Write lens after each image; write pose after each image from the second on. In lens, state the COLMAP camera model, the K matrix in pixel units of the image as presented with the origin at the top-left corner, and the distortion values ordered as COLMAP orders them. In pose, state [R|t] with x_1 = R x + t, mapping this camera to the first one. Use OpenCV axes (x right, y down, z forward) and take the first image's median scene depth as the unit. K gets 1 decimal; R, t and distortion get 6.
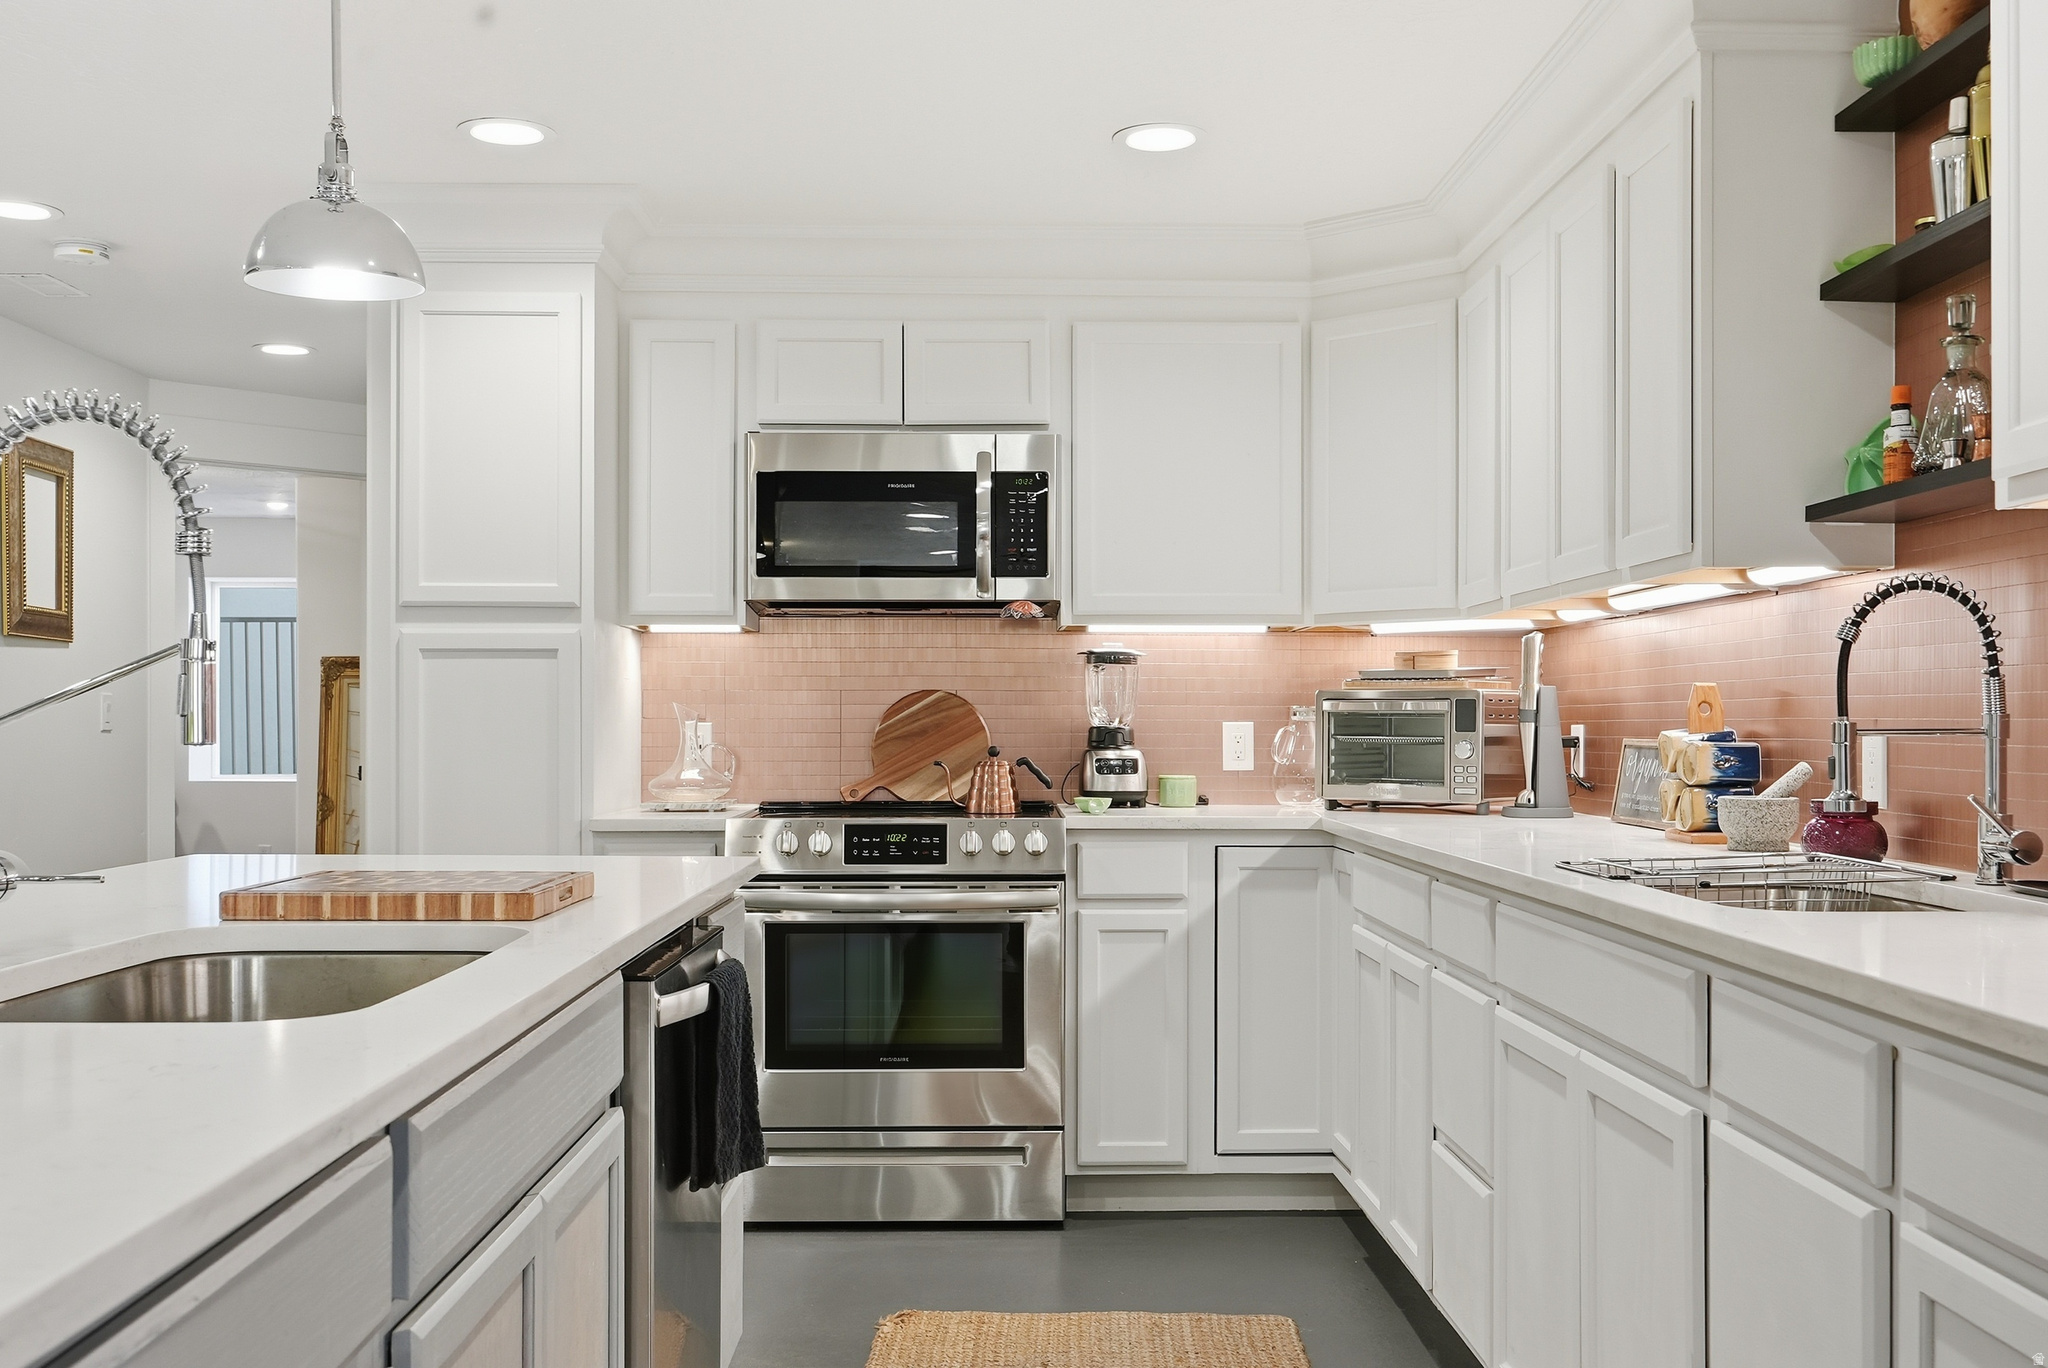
lens RADIAL K [[2015.1, 0, 1028.2], [0, 2015.1, 694.3], [0, 0, 1]] dist [-0.018136, 0.000000]
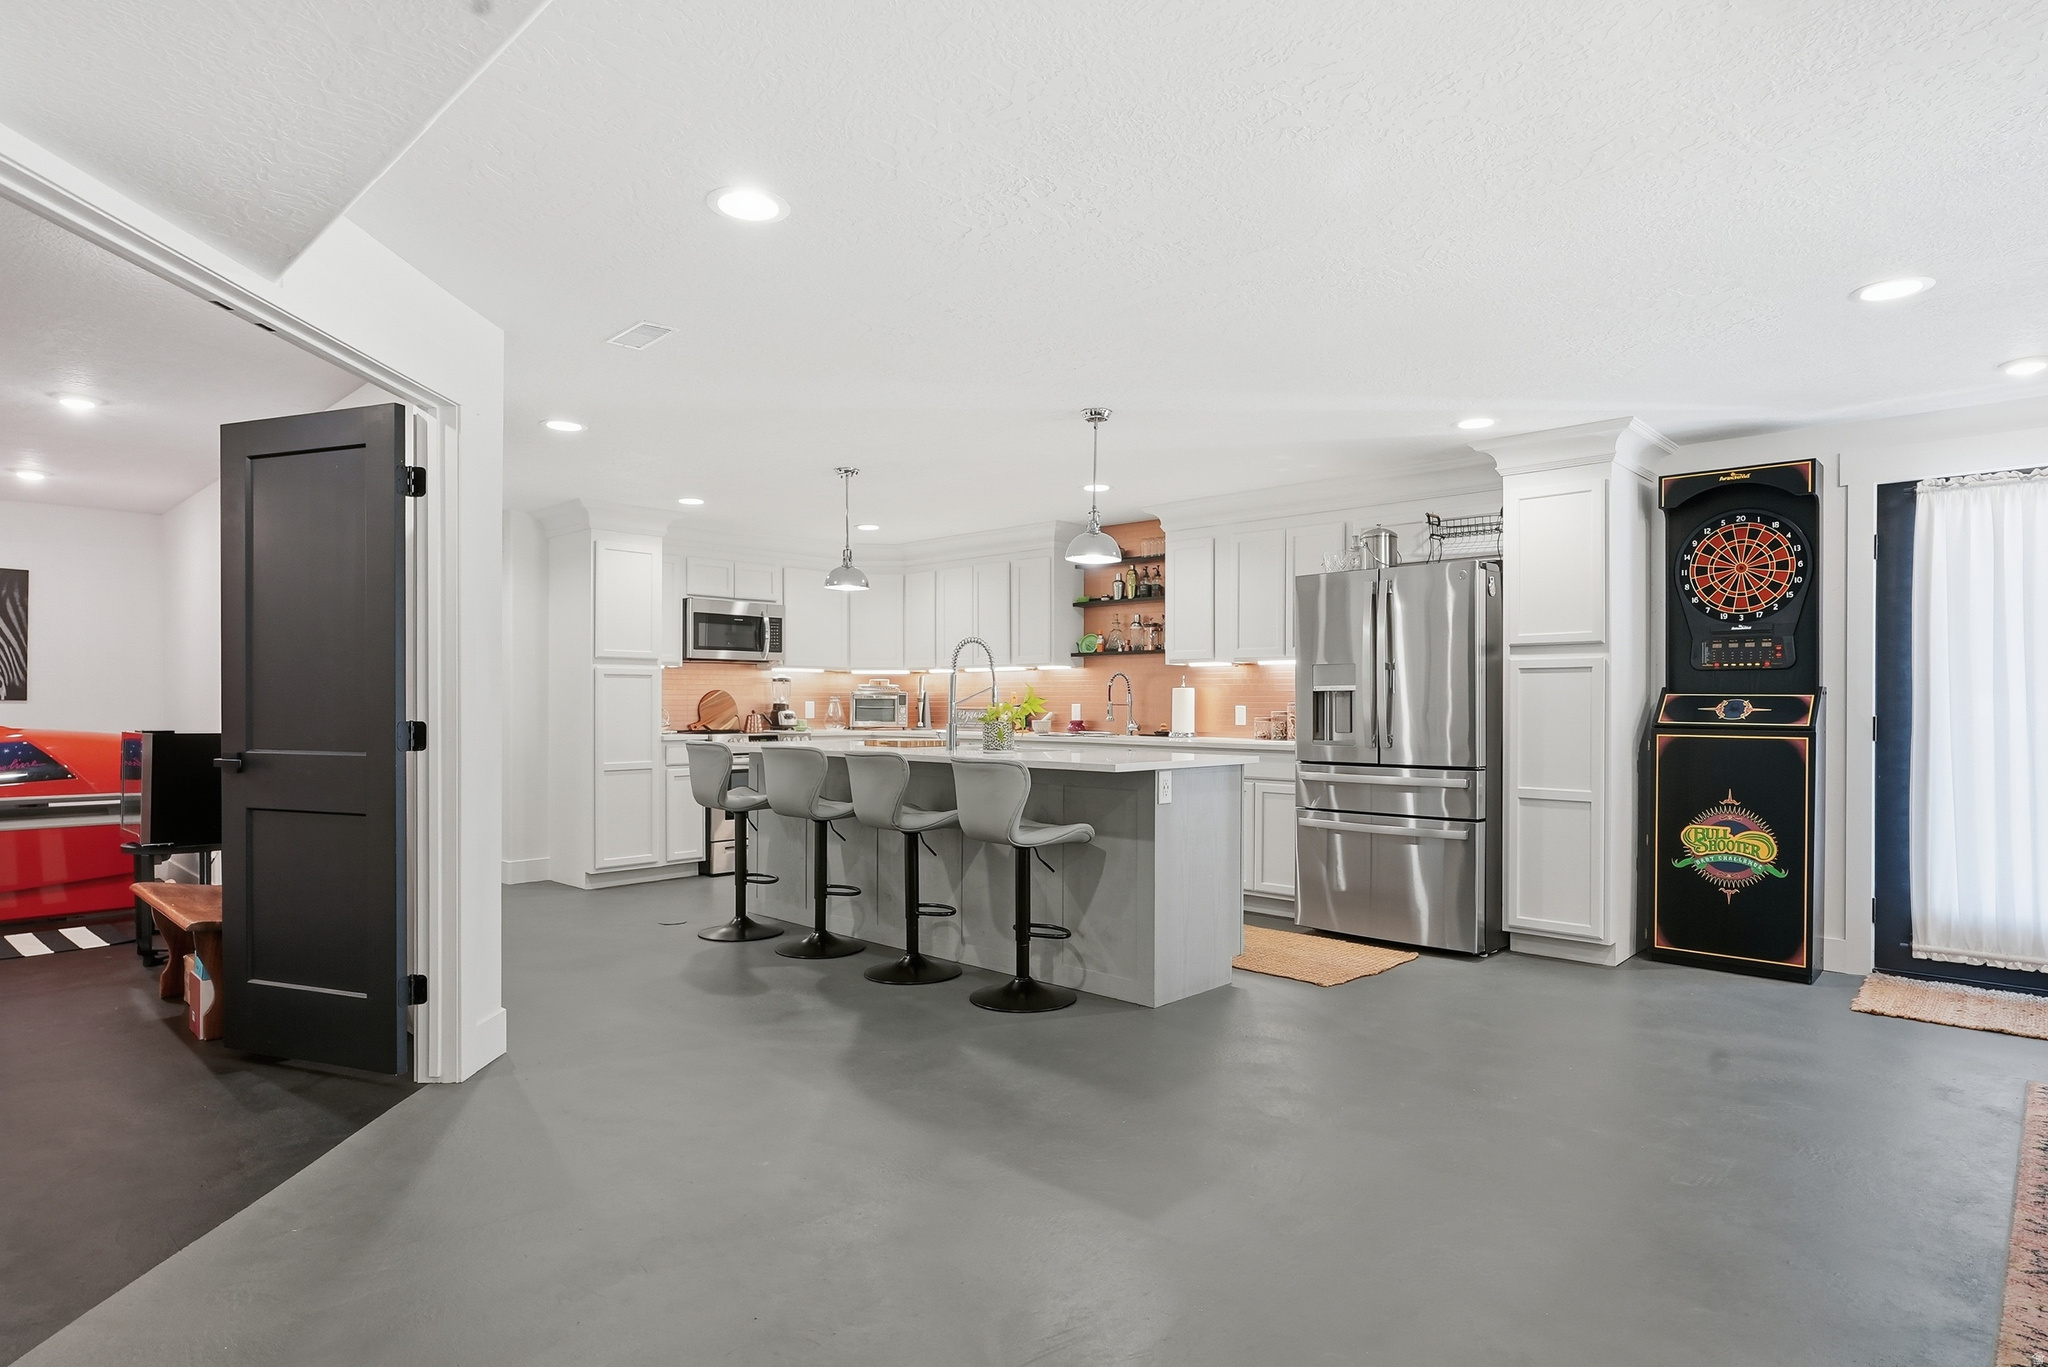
lens RADIAL K [[1107.9, 0, 1029.8], [0, 1107.9, 704.7], [0, 0, 1]] dist [0.000185, 0.000369]
pose [[0.712273, 0.000063, 0.701902, -0.883451], [-0.011535, 0.999866, 0.011616, -0.004842], [-0.701807, -0.016370, 0.712179, -0.430365]]
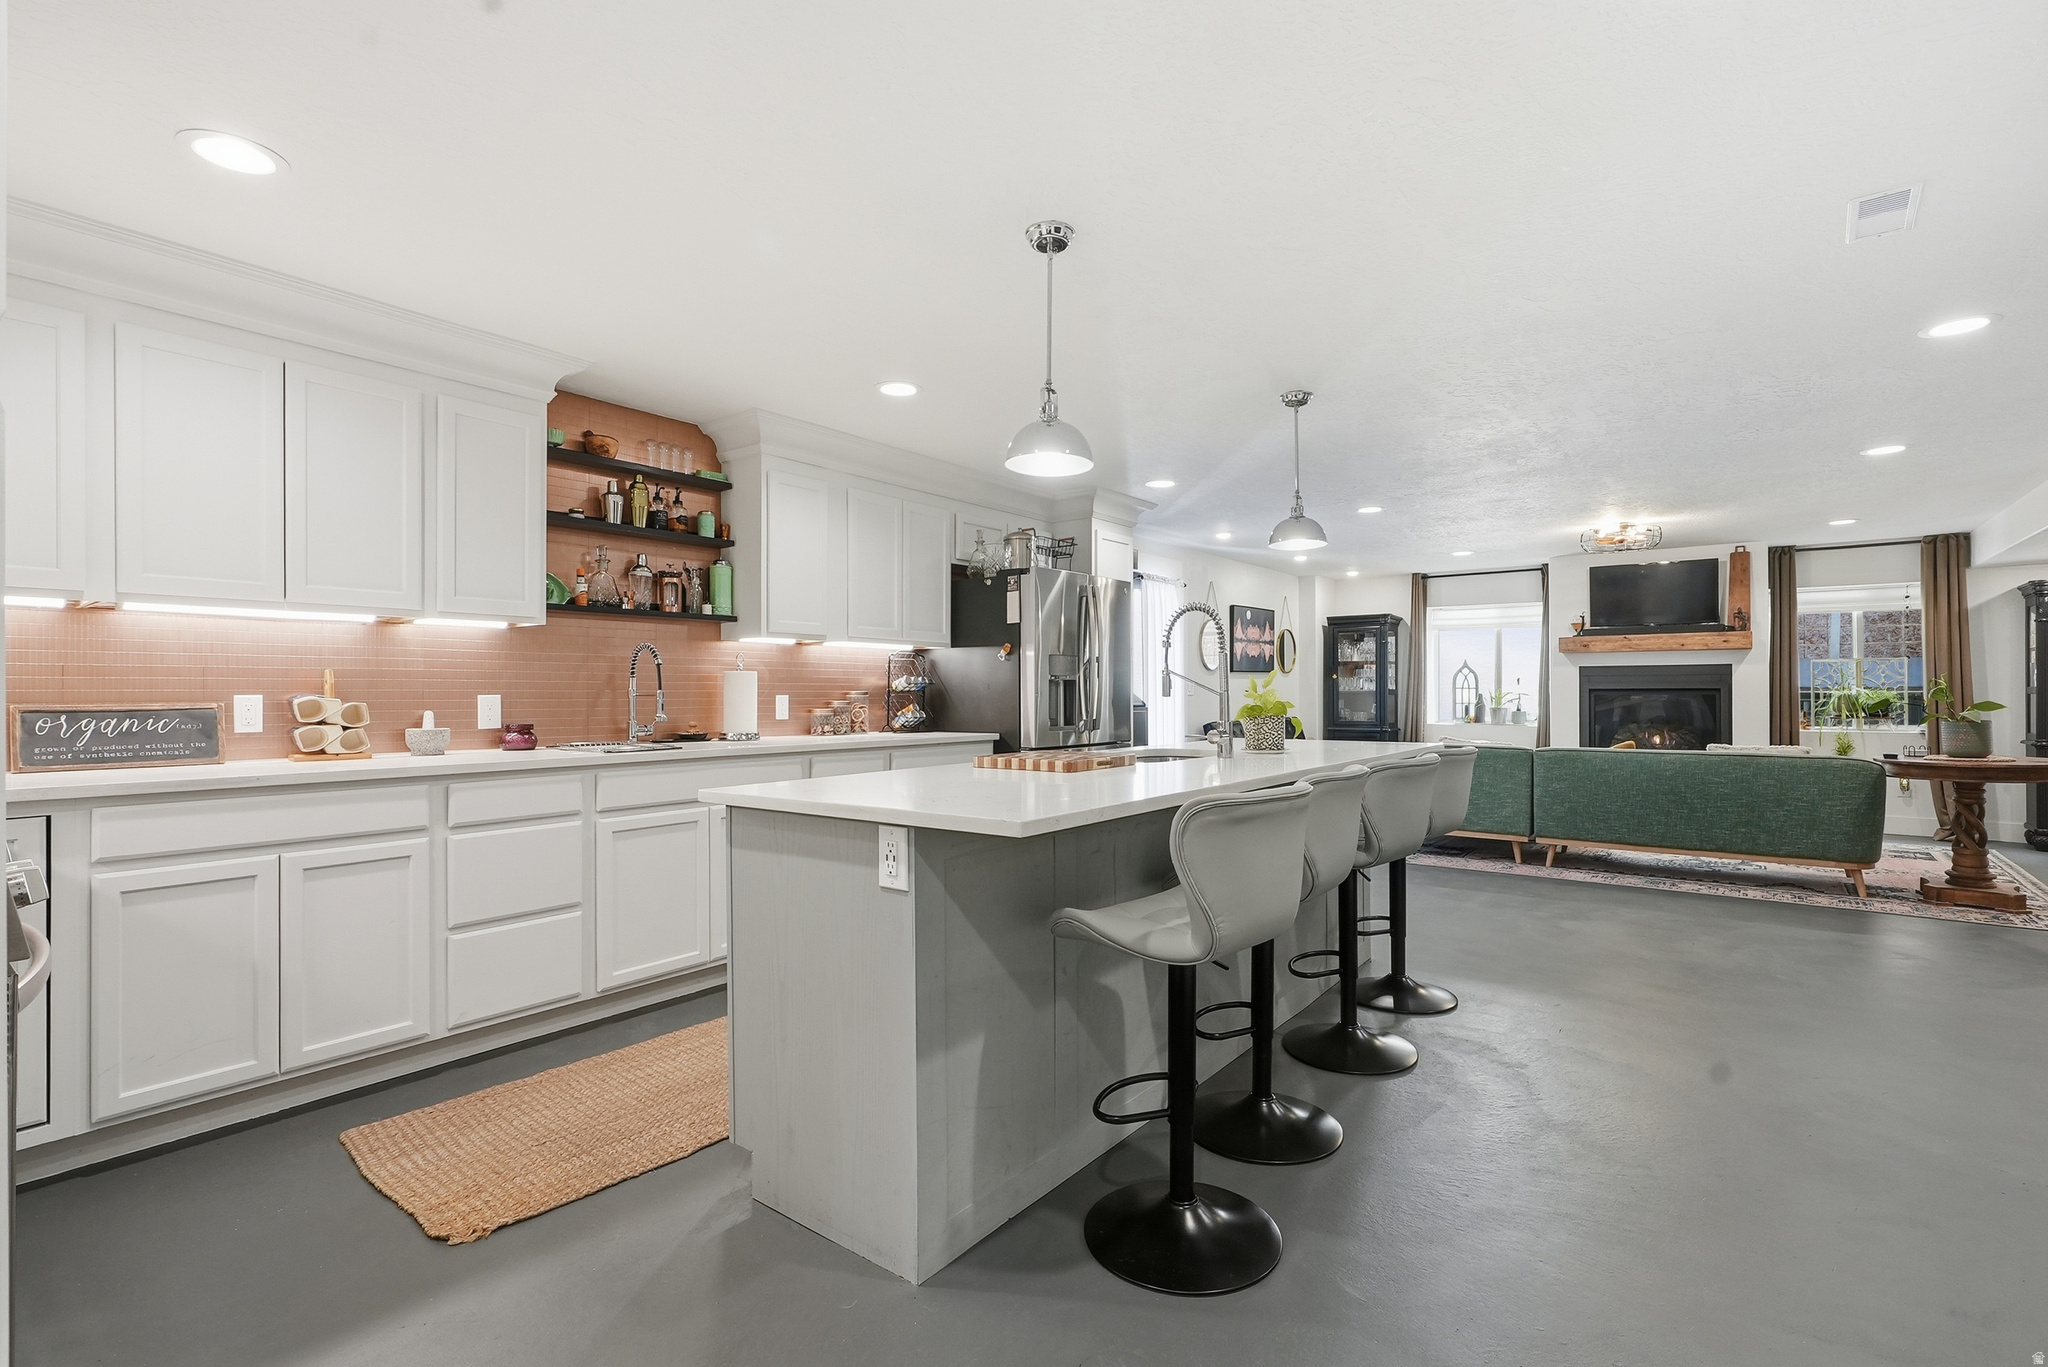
lens RADIAL K [[941.2, 0, 1044.9], [0, 941.2, 683.2], [0, 0, 1]] dist [-0.005086, 0.001544]
pose [[-0.784905, 0.007478, 0.619570, -0.501984], [-0.006128, 0.999785, -0.019830, 0.014737], [-0.619585, -0.019362, -0.784691, 0.973095]]
